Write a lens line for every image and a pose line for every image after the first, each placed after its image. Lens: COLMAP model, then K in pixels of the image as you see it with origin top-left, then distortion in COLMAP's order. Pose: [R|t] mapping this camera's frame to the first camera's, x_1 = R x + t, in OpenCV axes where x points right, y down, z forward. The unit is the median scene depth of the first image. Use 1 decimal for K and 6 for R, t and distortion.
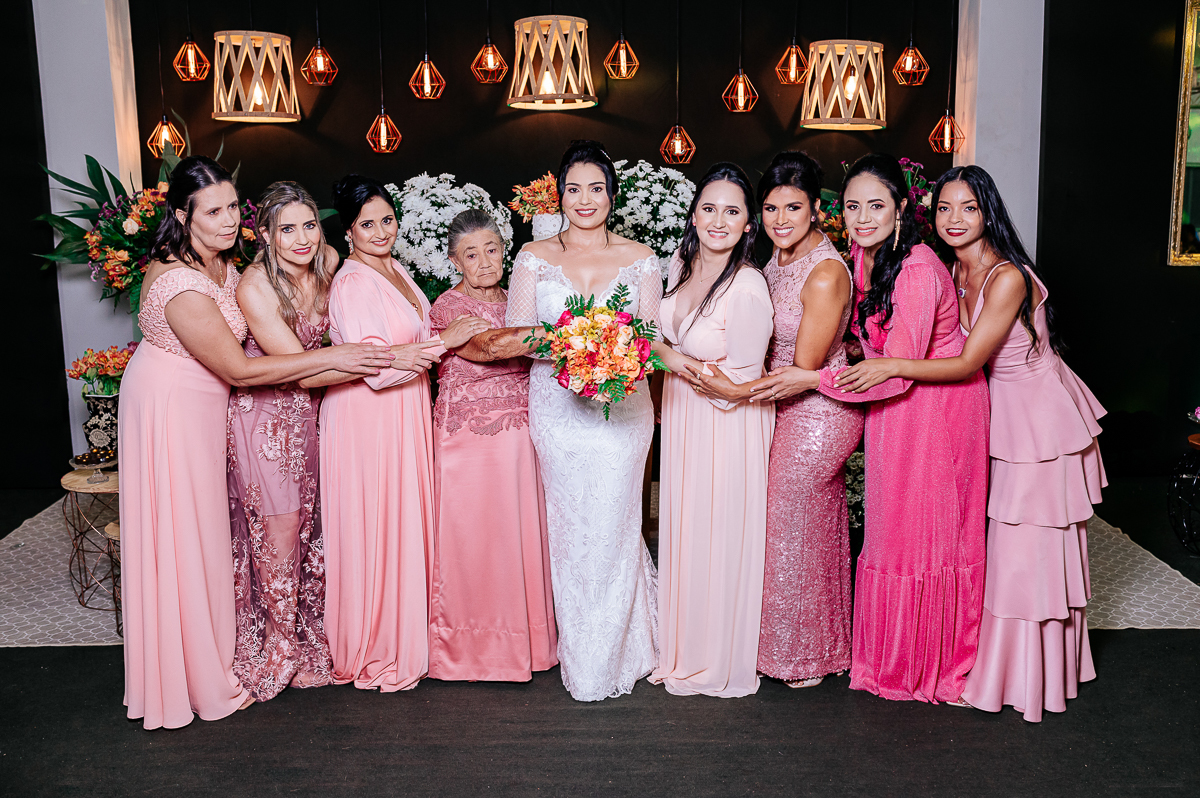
lens RADIAL K [[1105.0, 0, 600.0], [0, 1105.0, 399.0], [0, 0, 1]] dist [-0.055102, 0.081261]
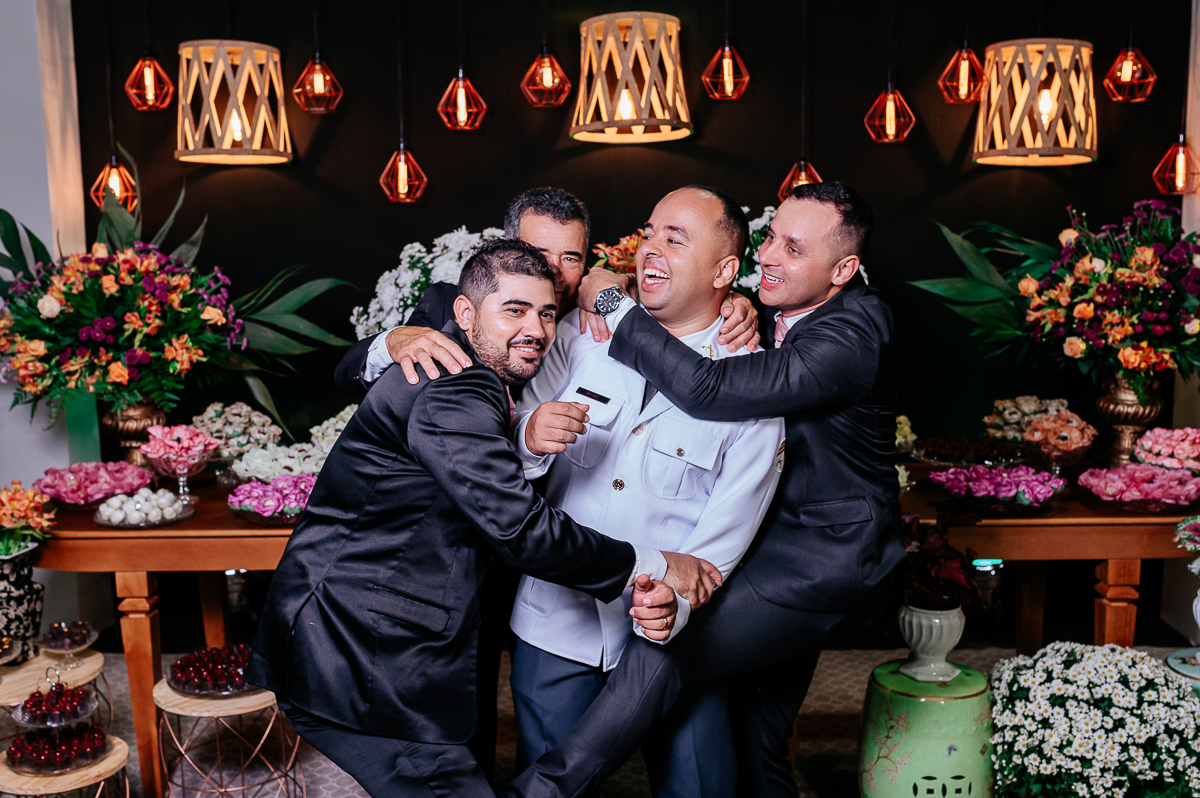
lens RADIAL K [[1213.7, 0, 555.6], [0, 1213.7, 437.5], [0, 0, 1]] dist [-0.040243, 0.039911]
pose [[0.998437, -0.000106, -0.055884, -0.049611], [-0.001850, 0.999388, -0.034940, -0.038302], [0.055854, 0.034989, 0.997826, 0.203475]]
